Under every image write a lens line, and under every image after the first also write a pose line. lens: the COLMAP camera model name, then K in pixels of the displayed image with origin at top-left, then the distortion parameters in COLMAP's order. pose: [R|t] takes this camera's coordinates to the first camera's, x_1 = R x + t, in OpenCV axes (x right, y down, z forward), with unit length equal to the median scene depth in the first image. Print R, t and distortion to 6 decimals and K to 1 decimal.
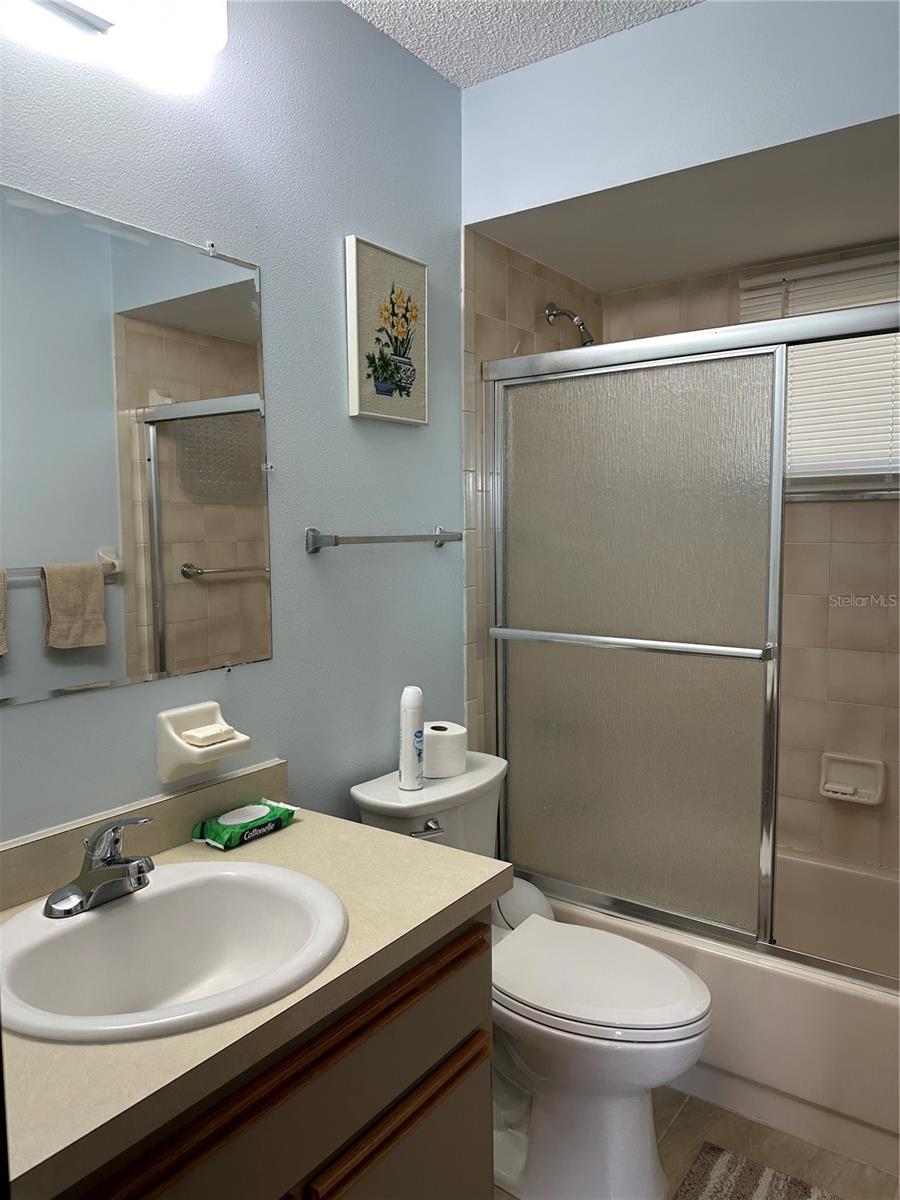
lens RADIAL K [[850.9, 0, 457.4], [0, 850.9, 600.5], [0, 0, 1]] dist [0.068268, -0.075649]
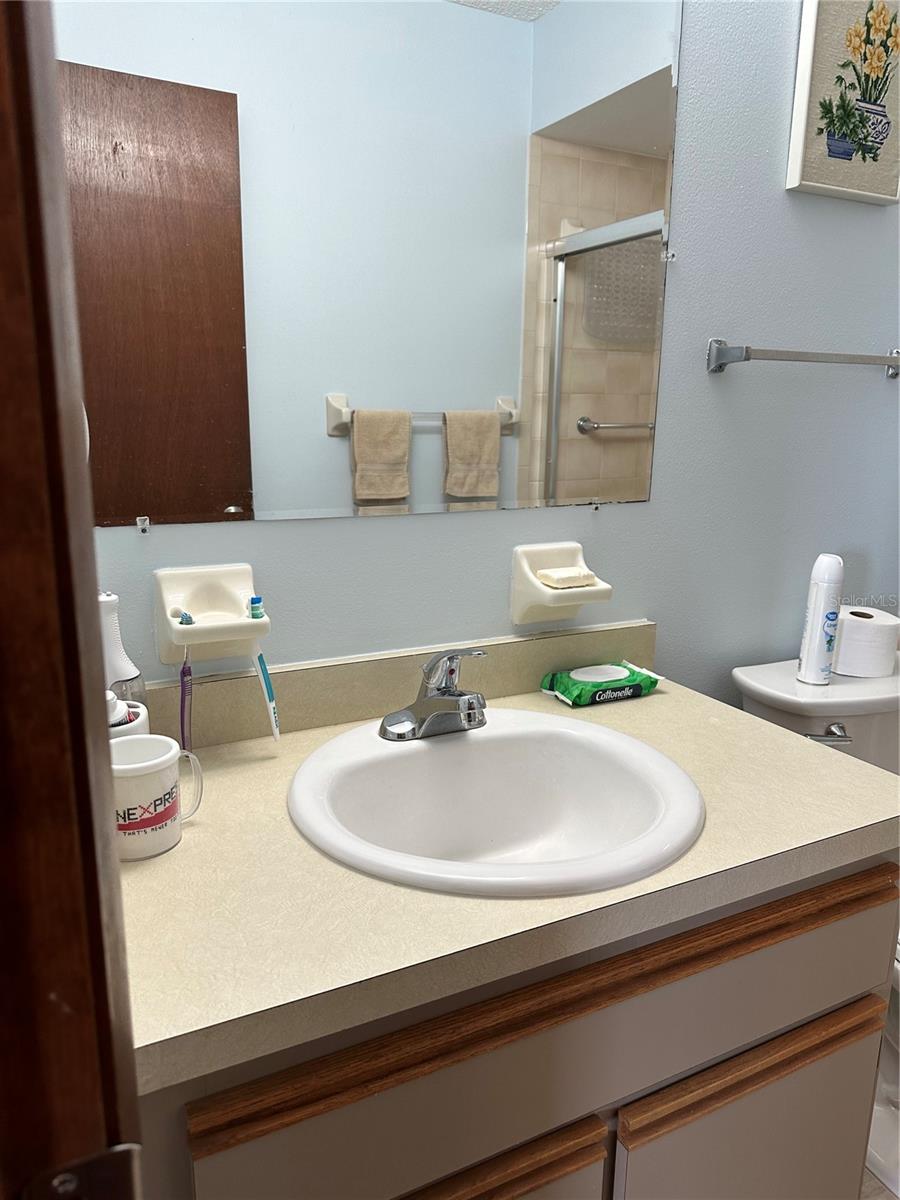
lens RADIAL K [[850.9, 0, 449.9], [0, 850.9, 603.0], [0, 0, 1]] dist [0.068268, -0.075649]
pose [[0.886120, 0.119379, -0.447816, -0.004093], [-0.059272, 0.987512, 0.145967, 0.055481], [0.459649, -0.102801, 0.882131, 0.156103]]
